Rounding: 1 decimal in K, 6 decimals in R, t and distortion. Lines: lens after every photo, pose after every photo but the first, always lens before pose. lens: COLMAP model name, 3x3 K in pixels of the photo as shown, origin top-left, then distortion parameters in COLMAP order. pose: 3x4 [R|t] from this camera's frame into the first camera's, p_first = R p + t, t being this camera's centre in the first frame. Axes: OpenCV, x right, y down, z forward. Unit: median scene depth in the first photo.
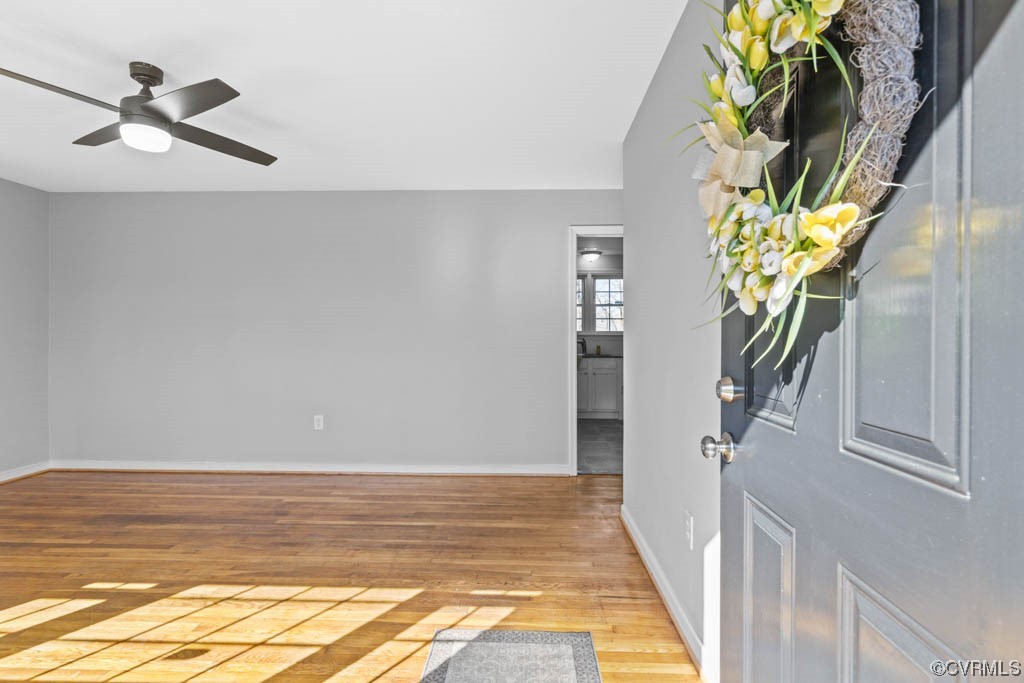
lens RADIAL K [[490.6, 0, 512.0], [0, 490.6, 341.5], [0, 0, 1]] dist [0.001662, -0.000222]
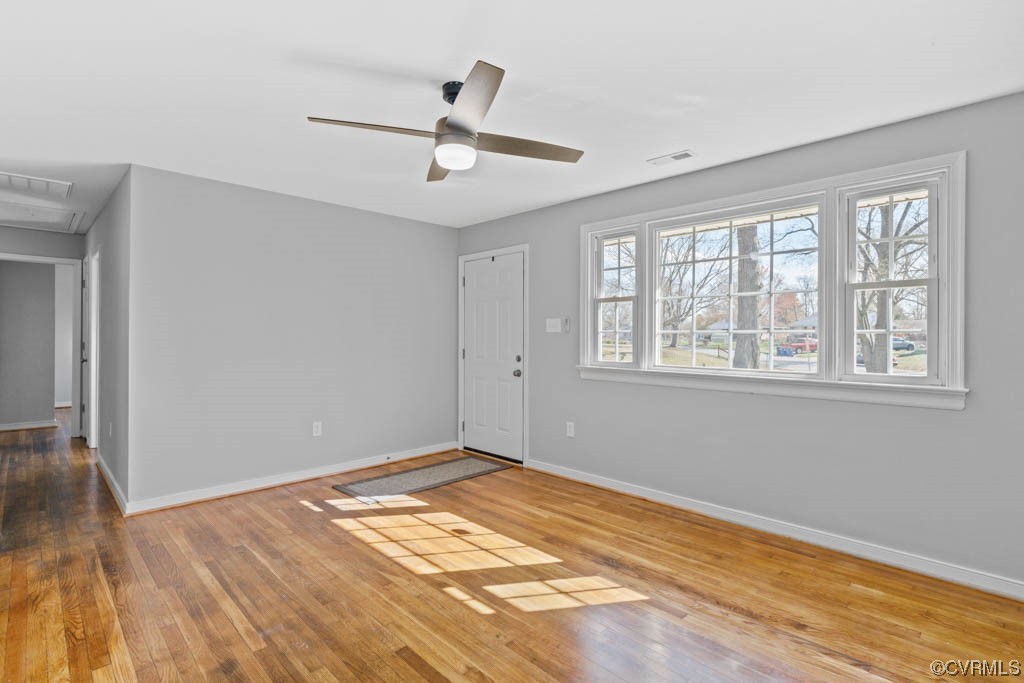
lens RADIAL K [[499.9, 0, 512.0], [0, 499.9, 341.5], [0, 0, 1]] dist [0.002325, -0.000261]
pose [[-0.732864, -0.009914, 0.680303, -1.270315], [-0.001858, 0.999919, 0.012570, -0.039594], [-0.680373, 0.007948, -0.732823, 1.383933]]
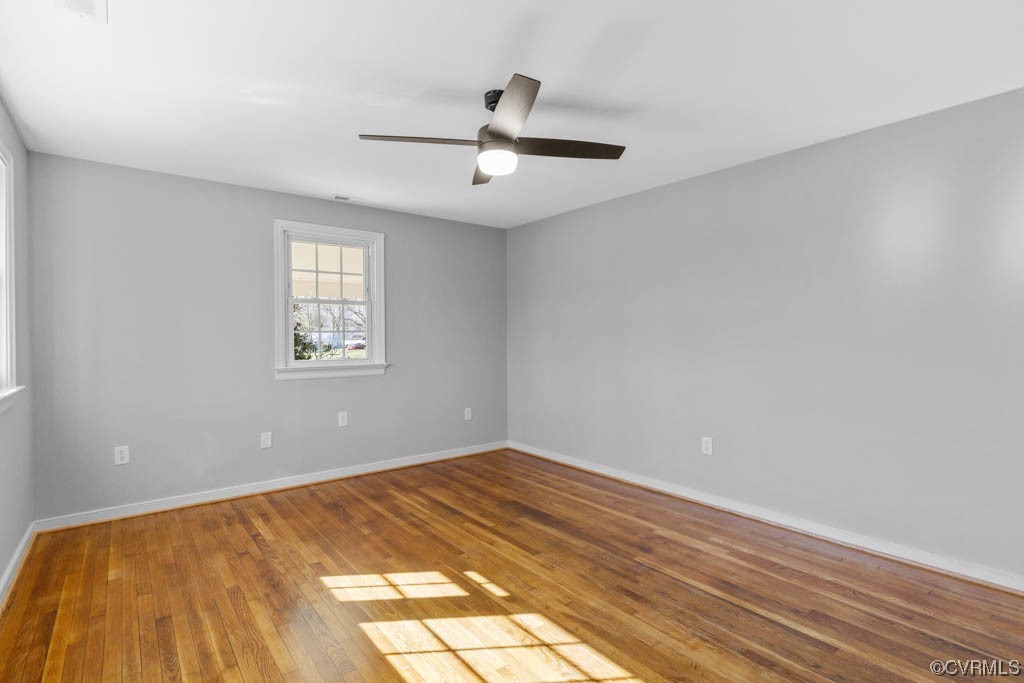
lens RADIAL K [[499.9, 0, 512.0], [0, 499.9, 341.5], [0, 0, 1]] dist [0.002325, -0.000261]
pose [[0.654673, 0.003571, -0.755903, 0.063254], [0.002151, 0.999976, 0.006587, -0.034430], [0.755909, -0.005938, 0.654650, 0.267993]]
